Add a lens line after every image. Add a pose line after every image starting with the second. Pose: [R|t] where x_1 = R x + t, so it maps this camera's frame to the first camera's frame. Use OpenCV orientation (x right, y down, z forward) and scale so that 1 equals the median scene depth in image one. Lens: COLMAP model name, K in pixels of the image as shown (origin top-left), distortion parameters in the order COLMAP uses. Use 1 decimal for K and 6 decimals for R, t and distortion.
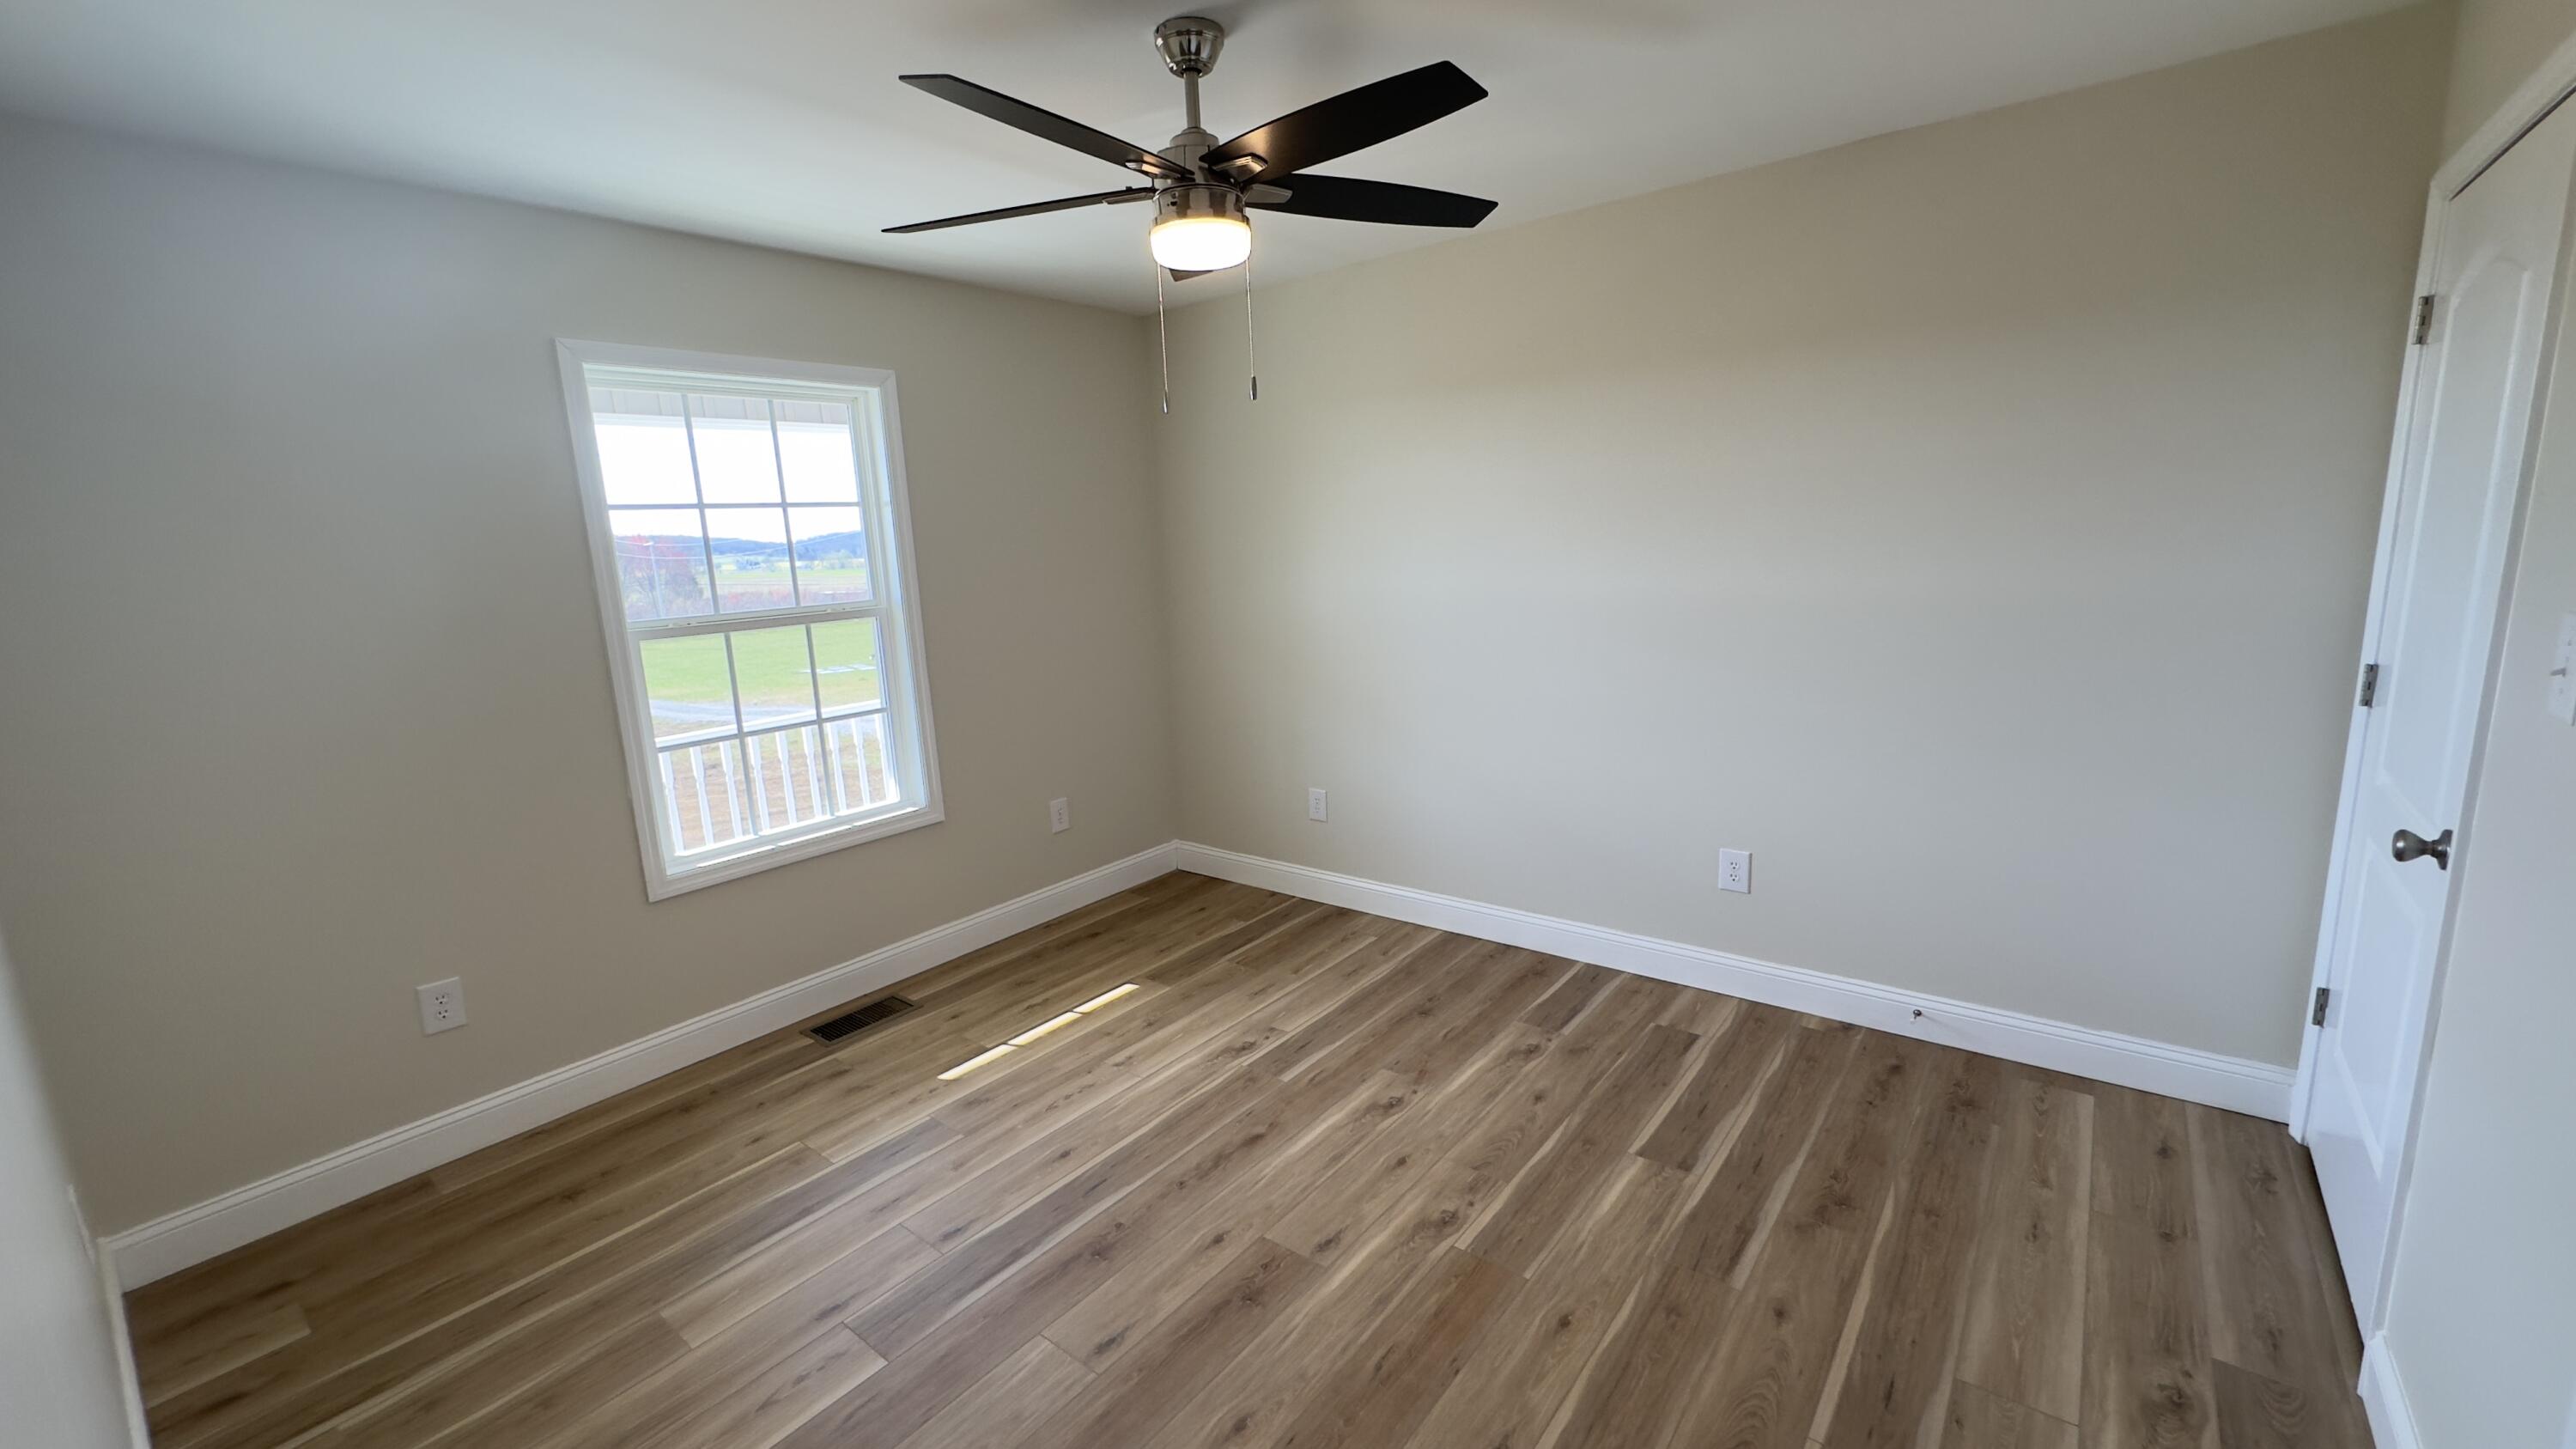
lens RADIAL K [[1034.2, 0, 1299.6], [0, 1034.2, 732.4], [0, 0, 1]] dist [0.001700, 0.000577]
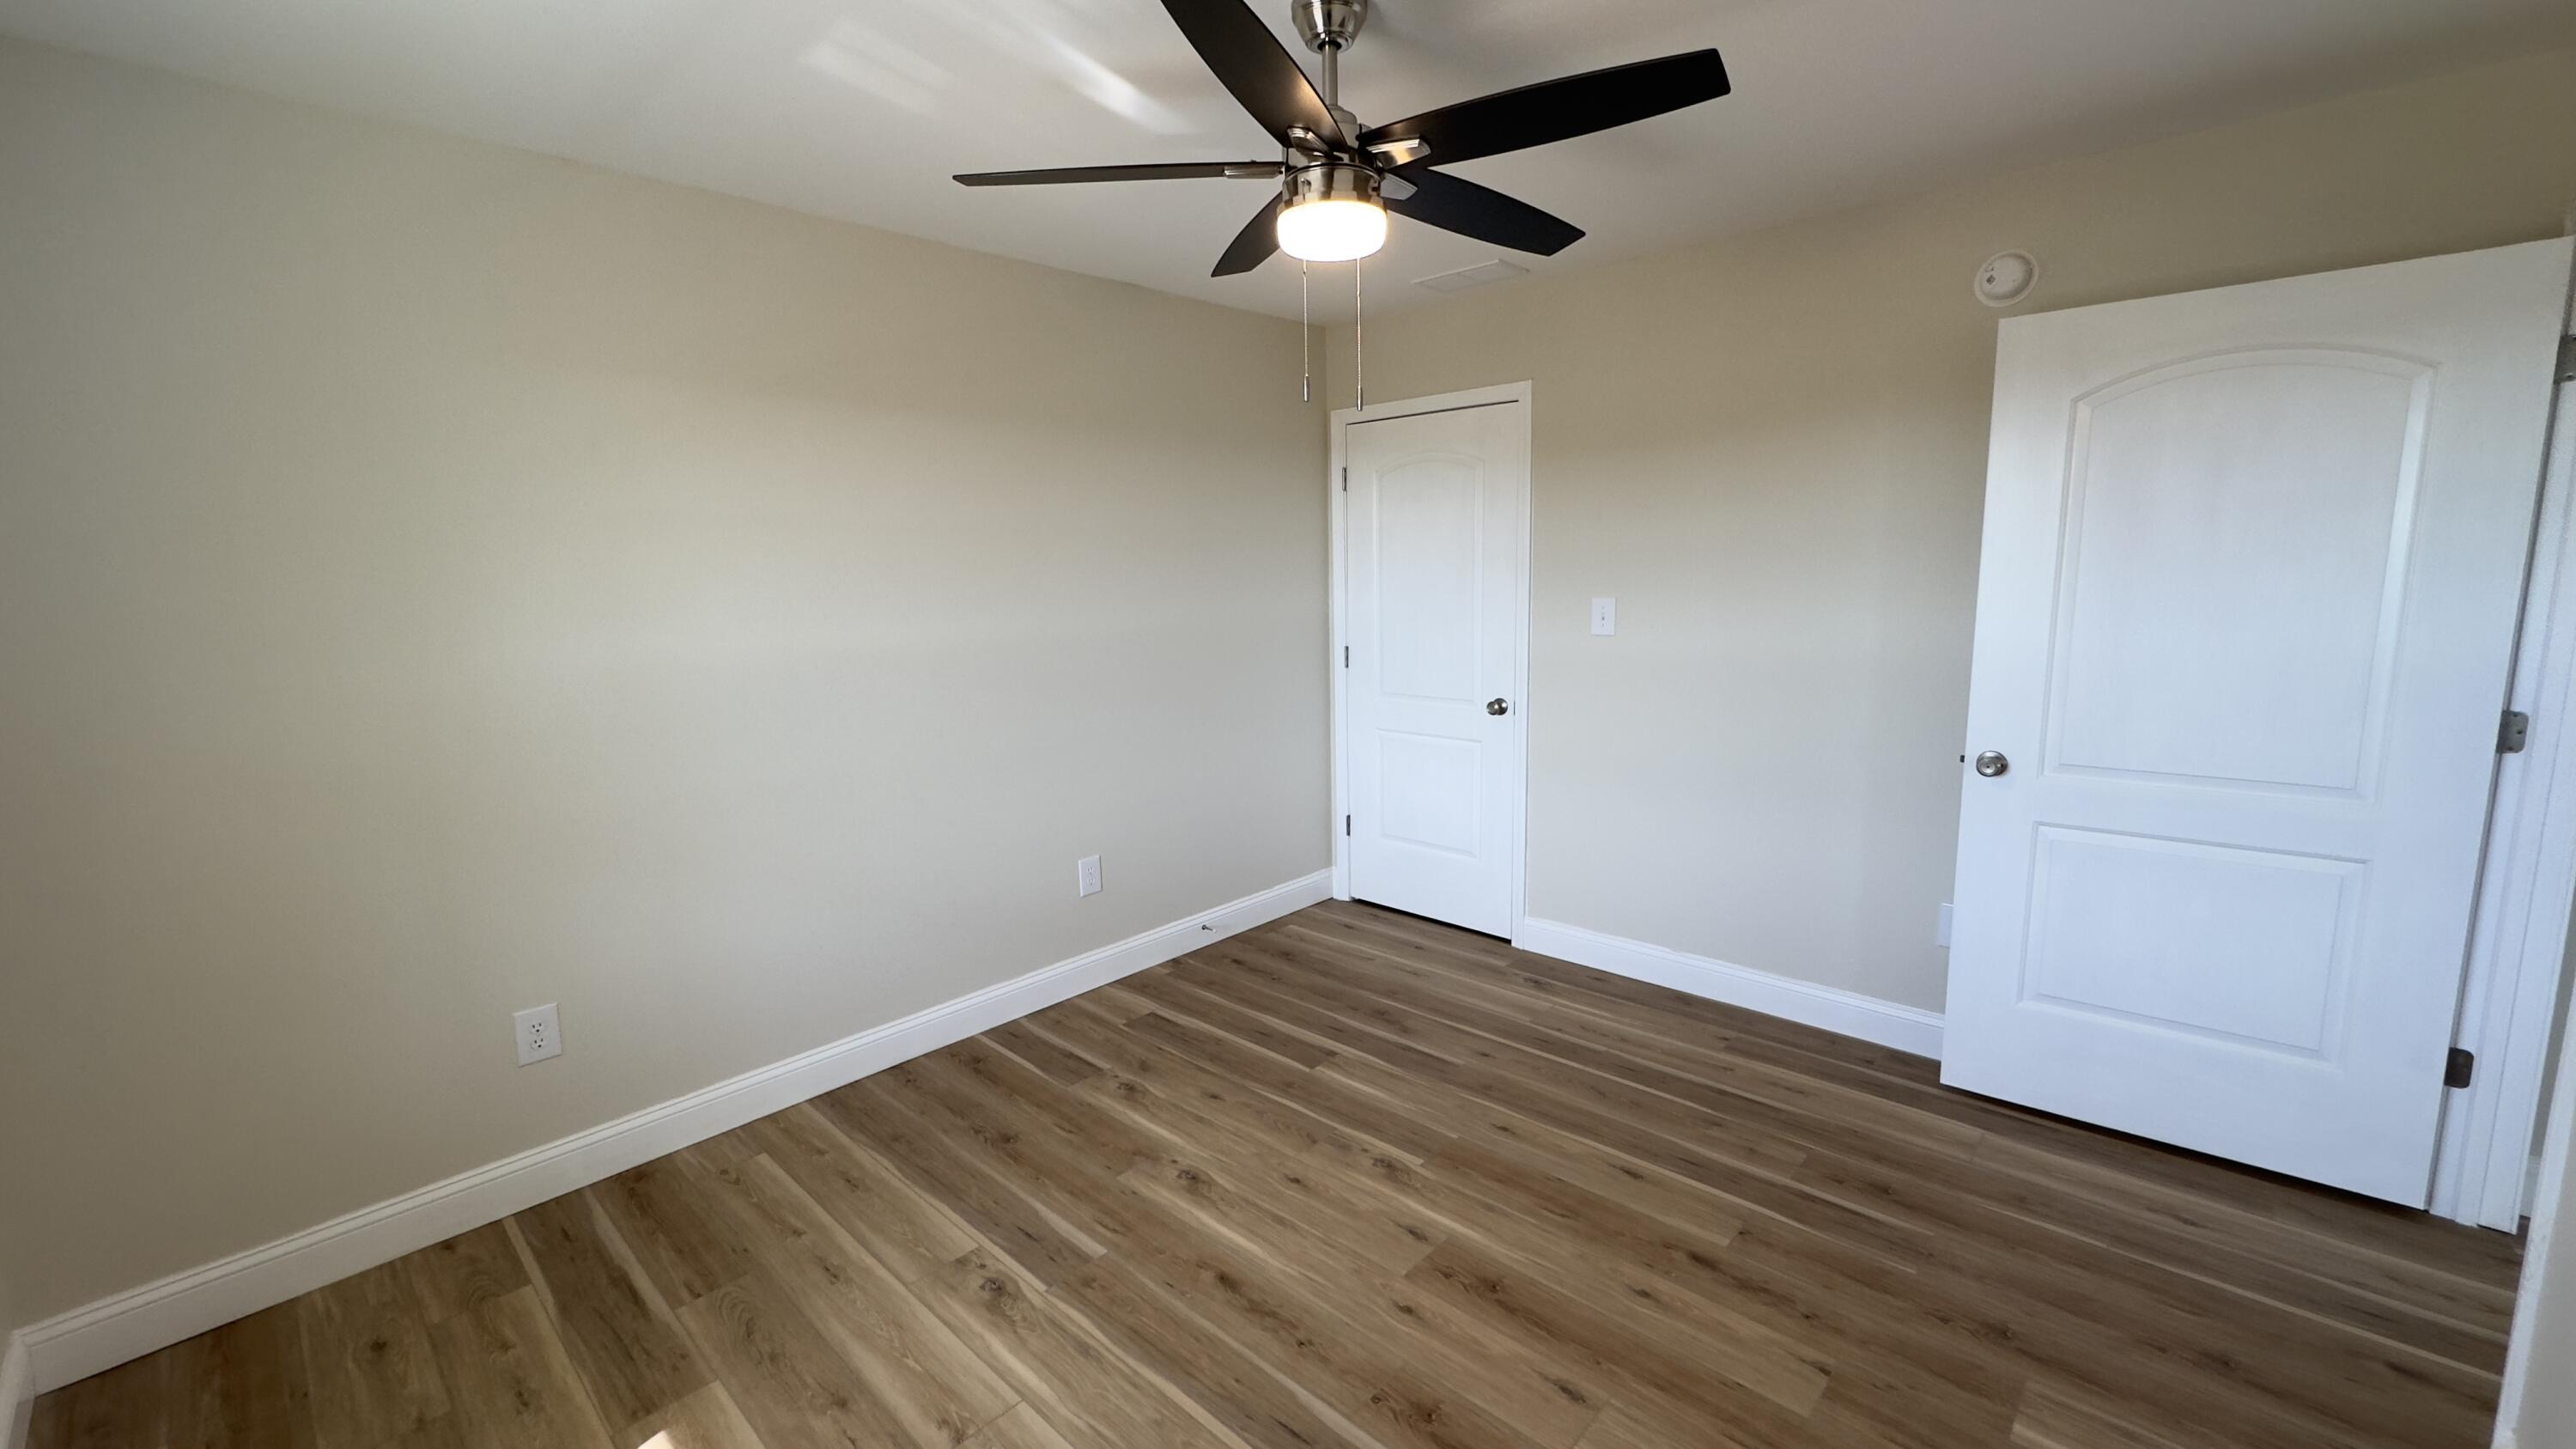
lens RADIAL K [[1034.2, 0, 1272.0], [0, 1034.2, 722.6], [0, 0, 1]] dist [0.001700, 0.000577]
pose [[0.089112, -0.107376, 0.990217, -0.760184], [0.211042, 0.973635, 0.086585, -0.098519], [-0.973407, 0.201261, 0.109424, 0.734482]]
